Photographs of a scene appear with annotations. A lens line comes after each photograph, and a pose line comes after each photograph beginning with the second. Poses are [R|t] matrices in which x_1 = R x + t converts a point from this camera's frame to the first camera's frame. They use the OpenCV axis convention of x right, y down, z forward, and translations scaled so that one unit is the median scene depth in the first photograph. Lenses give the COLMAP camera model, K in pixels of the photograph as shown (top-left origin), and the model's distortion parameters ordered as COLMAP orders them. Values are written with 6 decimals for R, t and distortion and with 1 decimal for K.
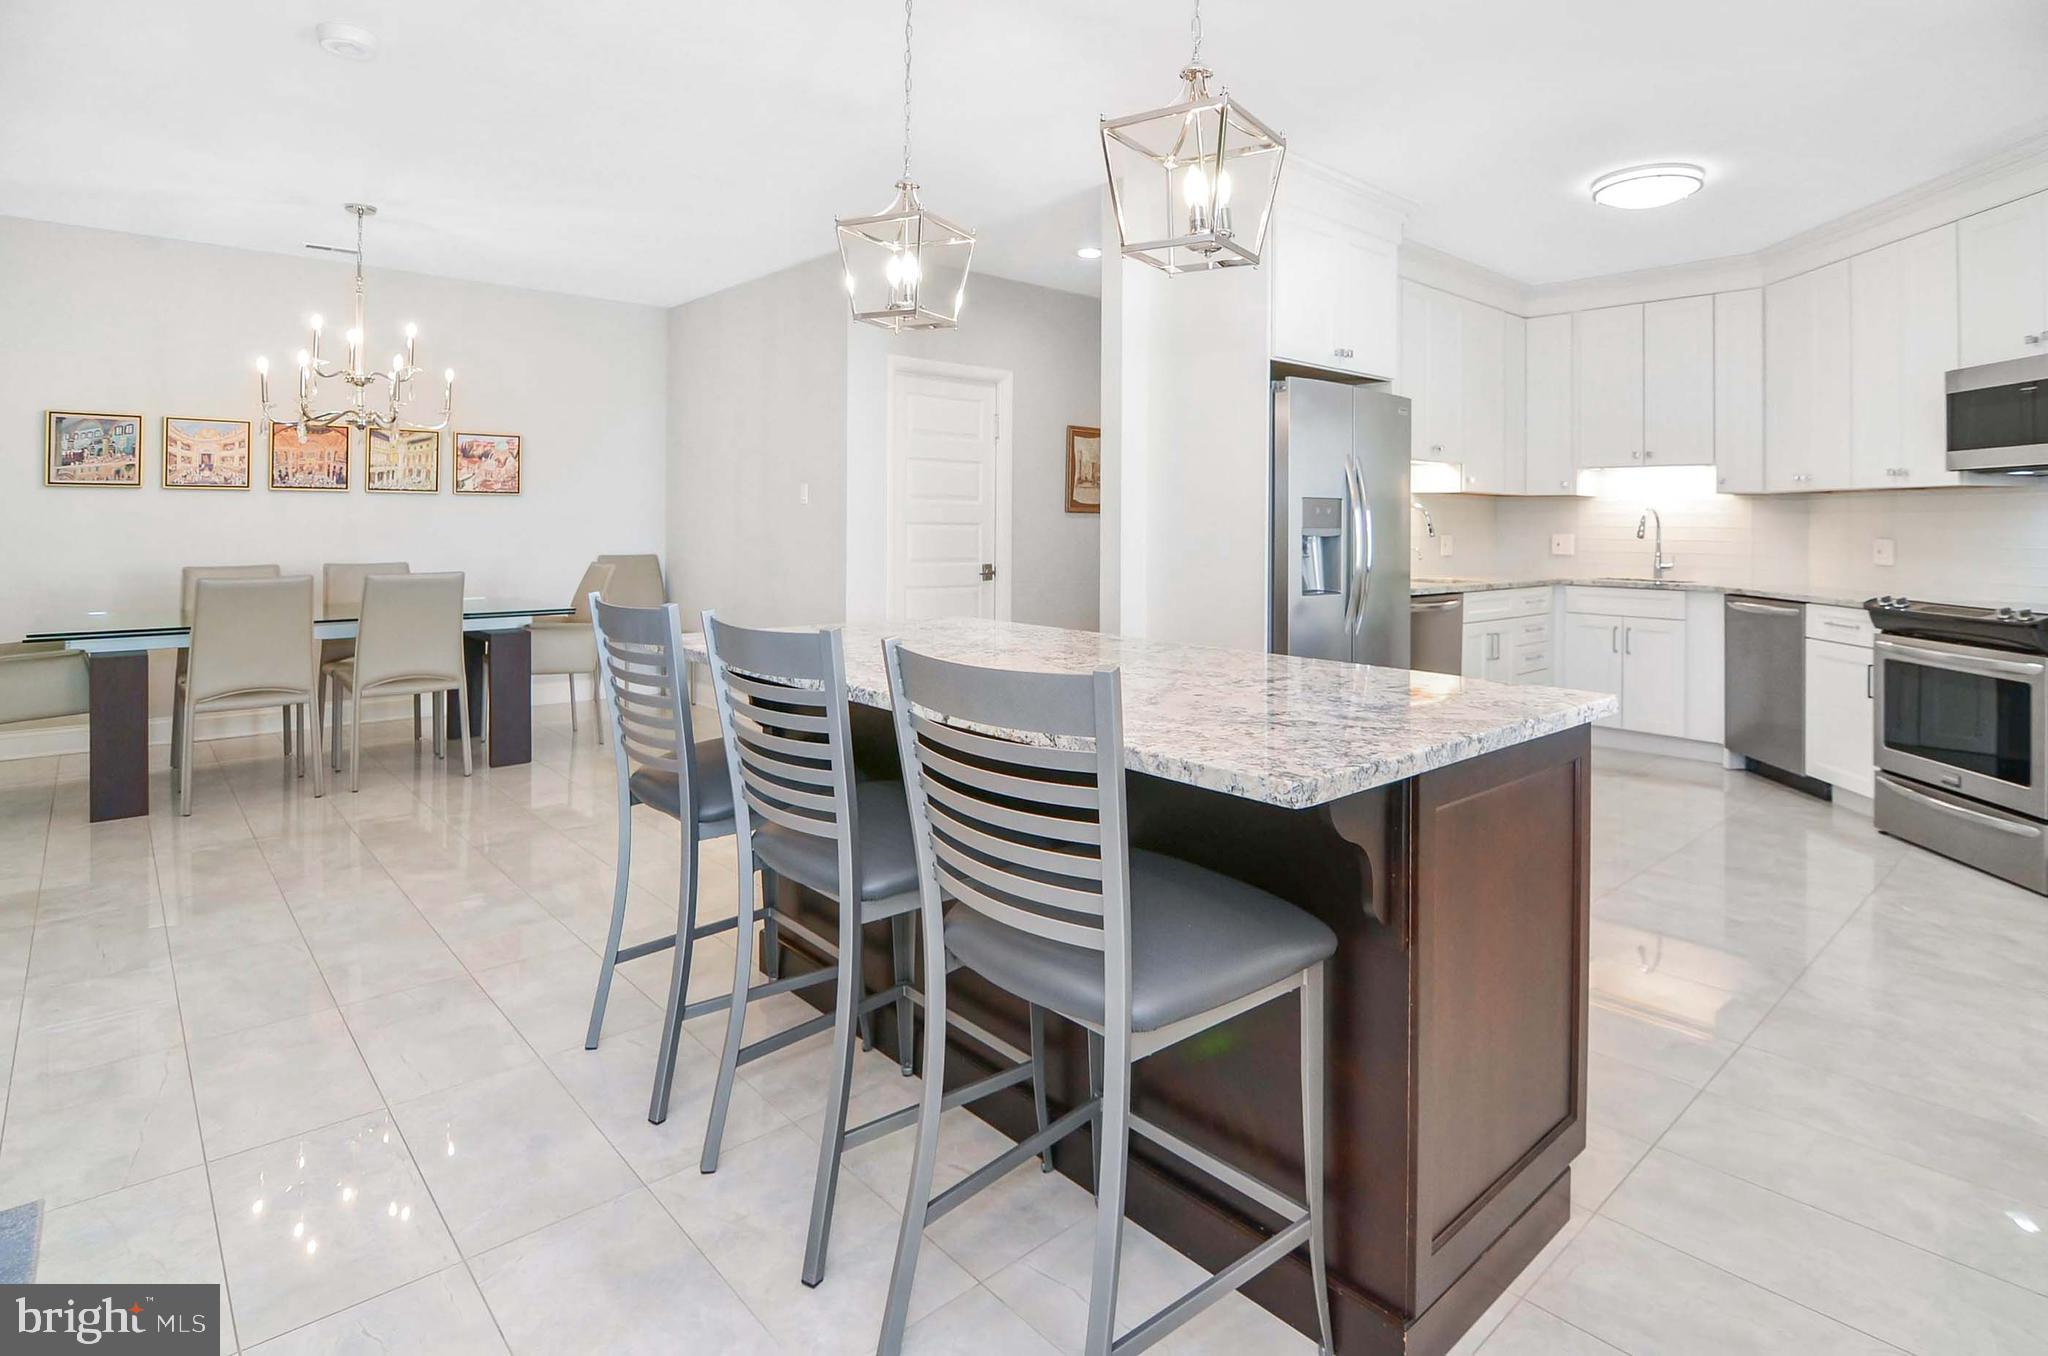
lens RADIAL K [[1057.6, 0, 1031.4], [0, 1057.6, 503.5], [0, 0, 1]] dist [-0.004441, -0.011401]
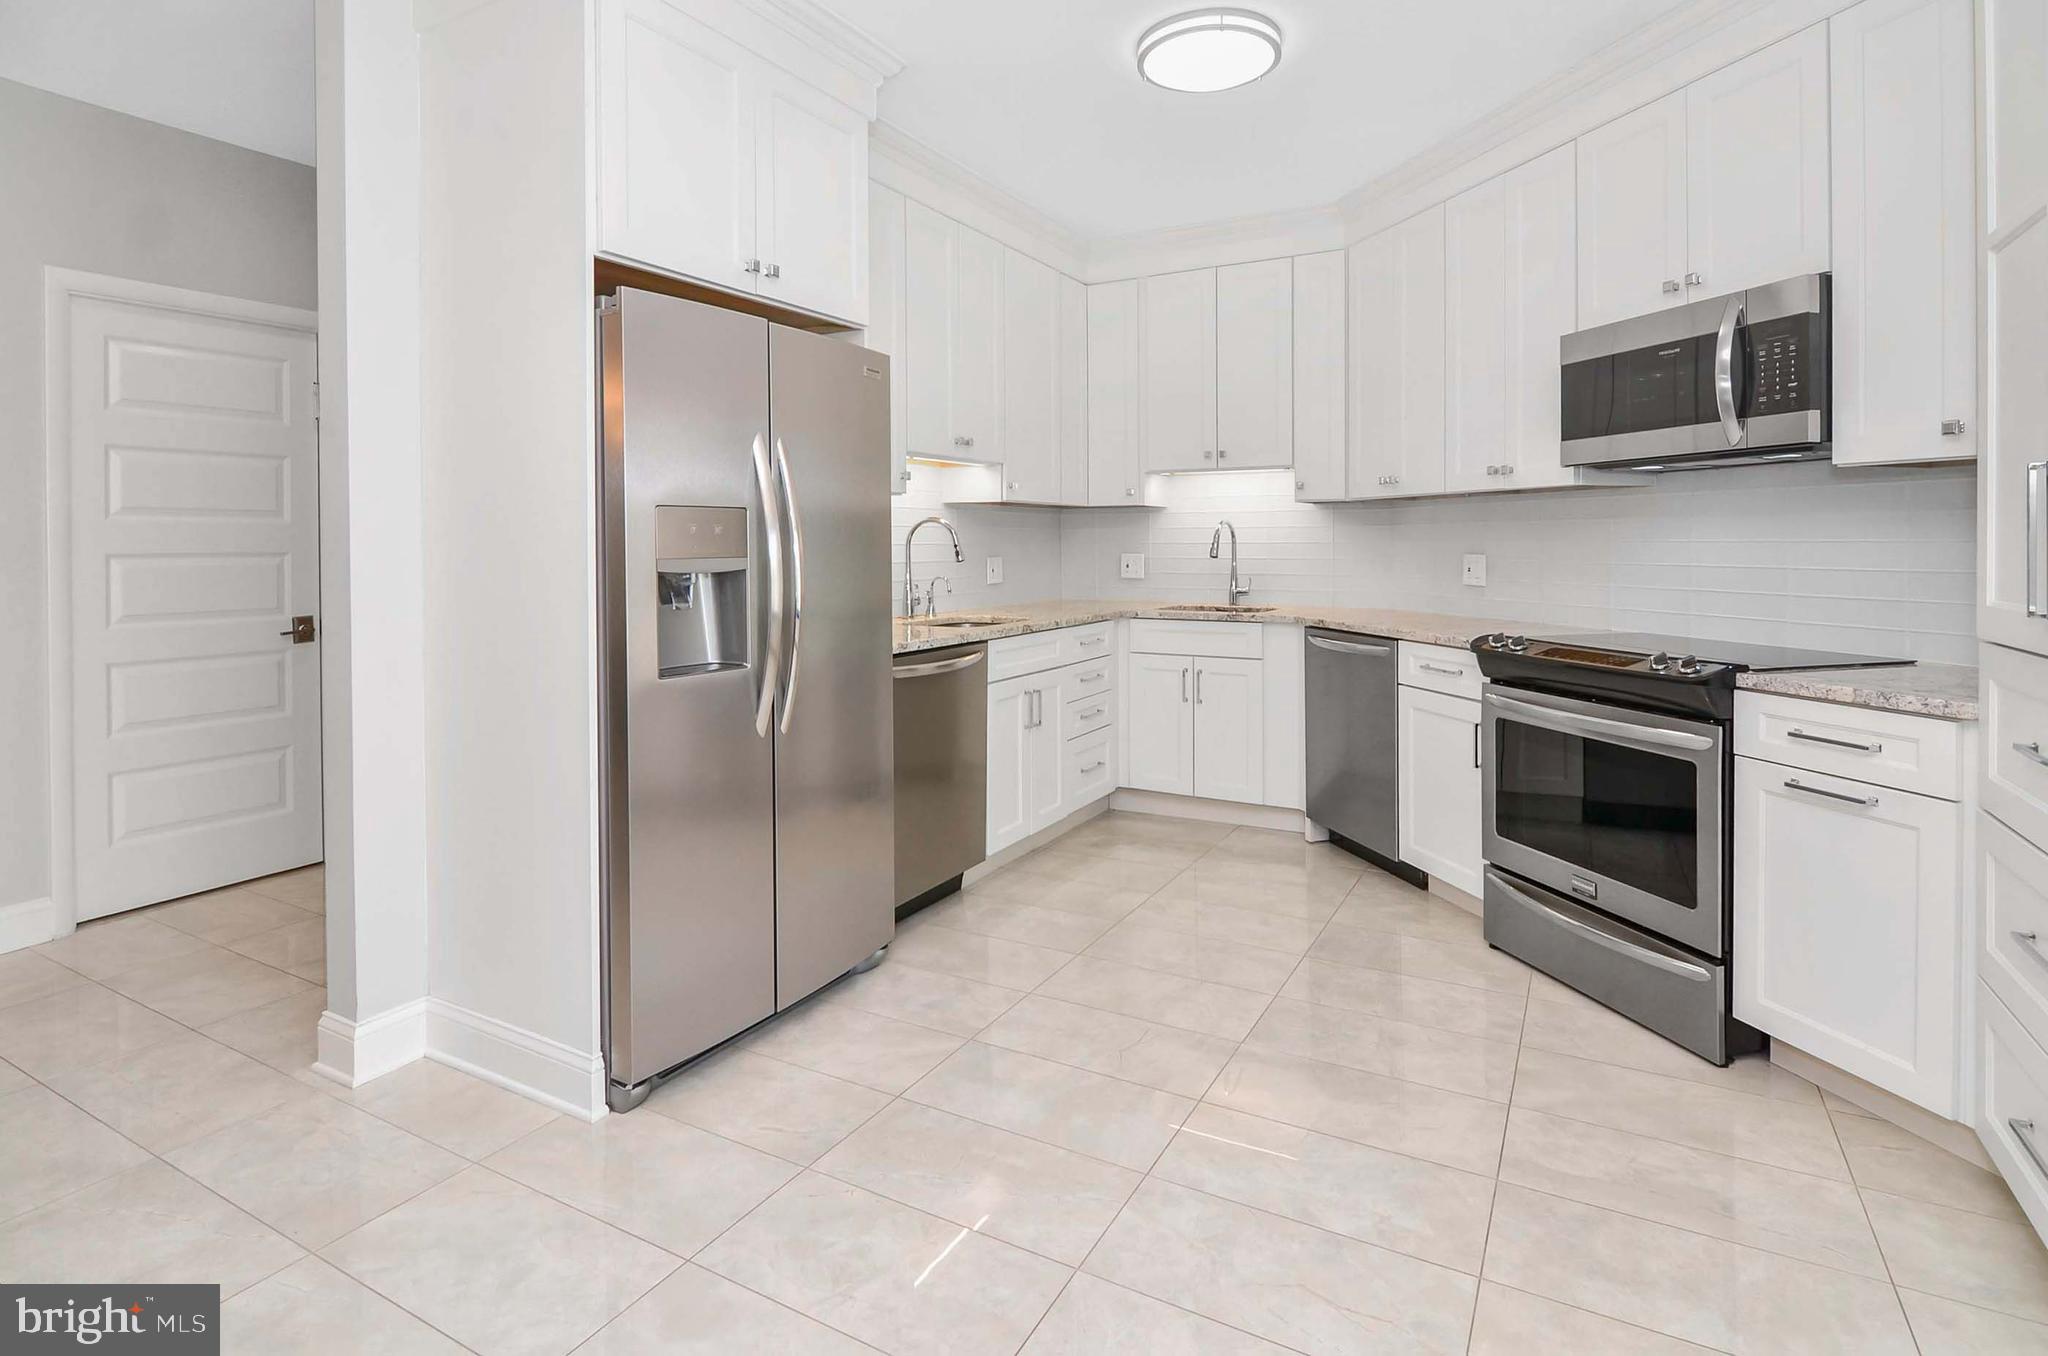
lens RADIAL K [[1035.2, 0, 1030.5], [0, 1035.2, 549.0], [0, 0, 1]] dist [-0.003182, -0.001917]
pose [[0.946314, -0.018760, 0.322704, 0.221086], [0.010558, 0.999576, 0.027148, 0.003872], [-0.323076, -0.022283, 0.946111, 0.345239]]
